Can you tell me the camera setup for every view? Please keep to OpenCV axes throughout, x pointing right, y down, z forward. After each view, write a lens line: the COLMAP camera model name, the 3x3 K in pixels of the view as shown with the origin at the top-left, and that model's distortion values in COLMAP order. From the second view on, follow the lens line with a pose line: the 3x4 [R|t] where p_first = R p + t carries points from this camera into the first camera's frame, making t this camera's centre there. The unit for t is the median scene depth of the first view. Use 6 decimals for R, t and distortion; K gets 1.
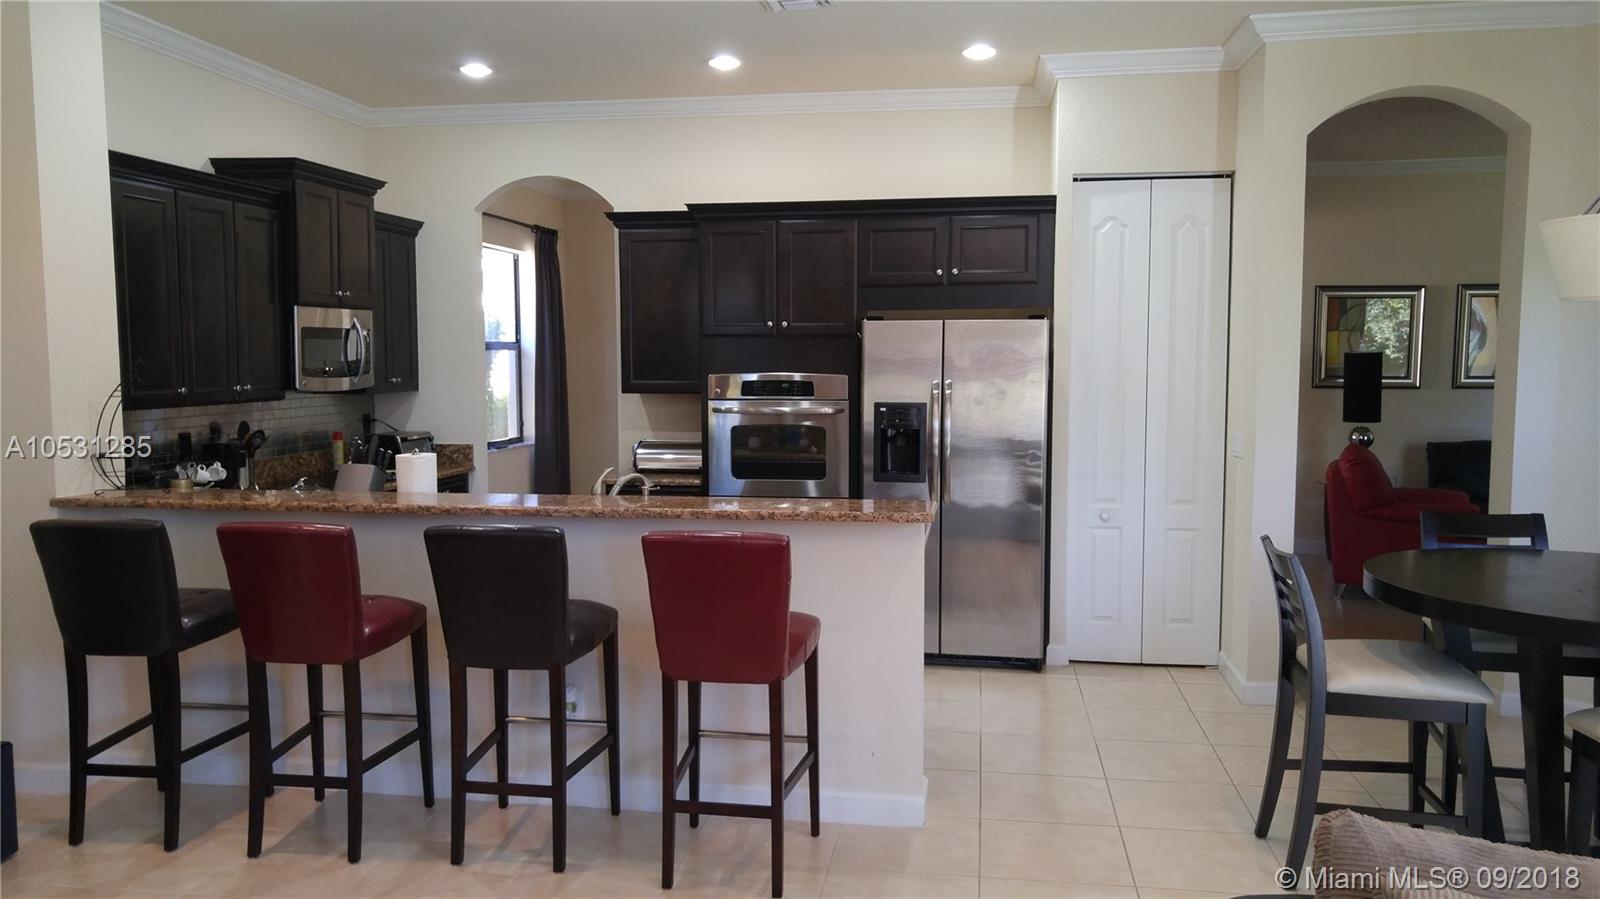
lens RADIAL K [[1211.0, 0, 793.1], [0, 1211.0, 447.2], [0, 0, 1]] dist [0.049412, -0.049987]
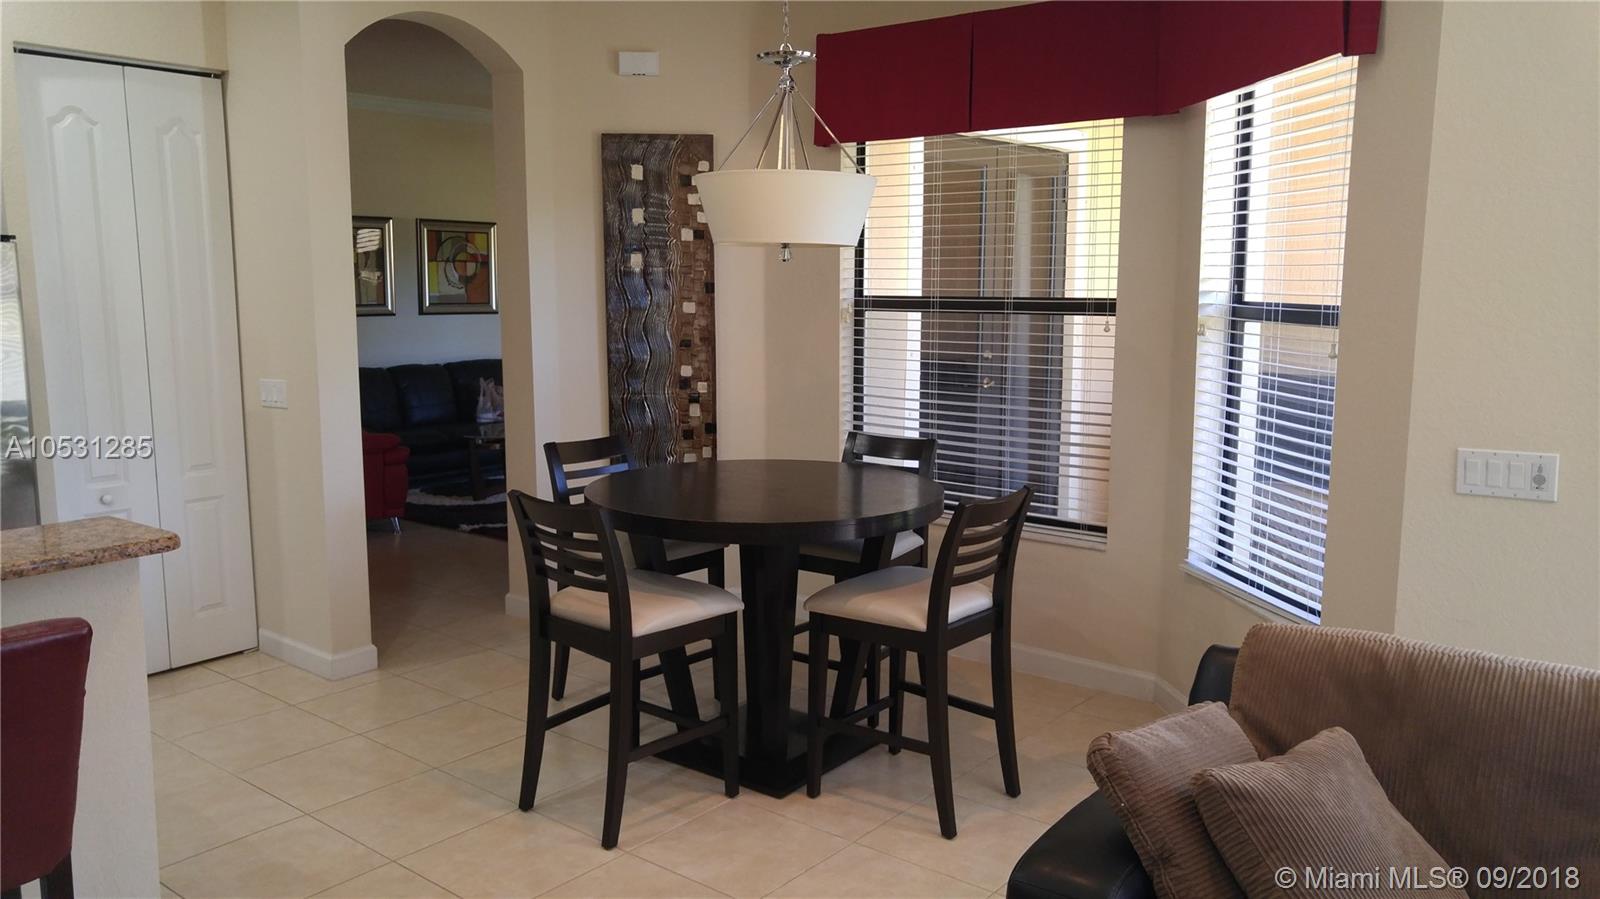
lens RADIAL K [[1211.0, 0, 794.9], [0, 1211.0, 446.6], [0, 0, 1]] dist [0.049412, -0.049987]
pose [[0.516710, -0.119460, 0.847786, -0.182935], [0.067559, 0.992819, 0.098720, -0.024709], [-0.853491, 0.006266, 0.521070, 0.219903]]
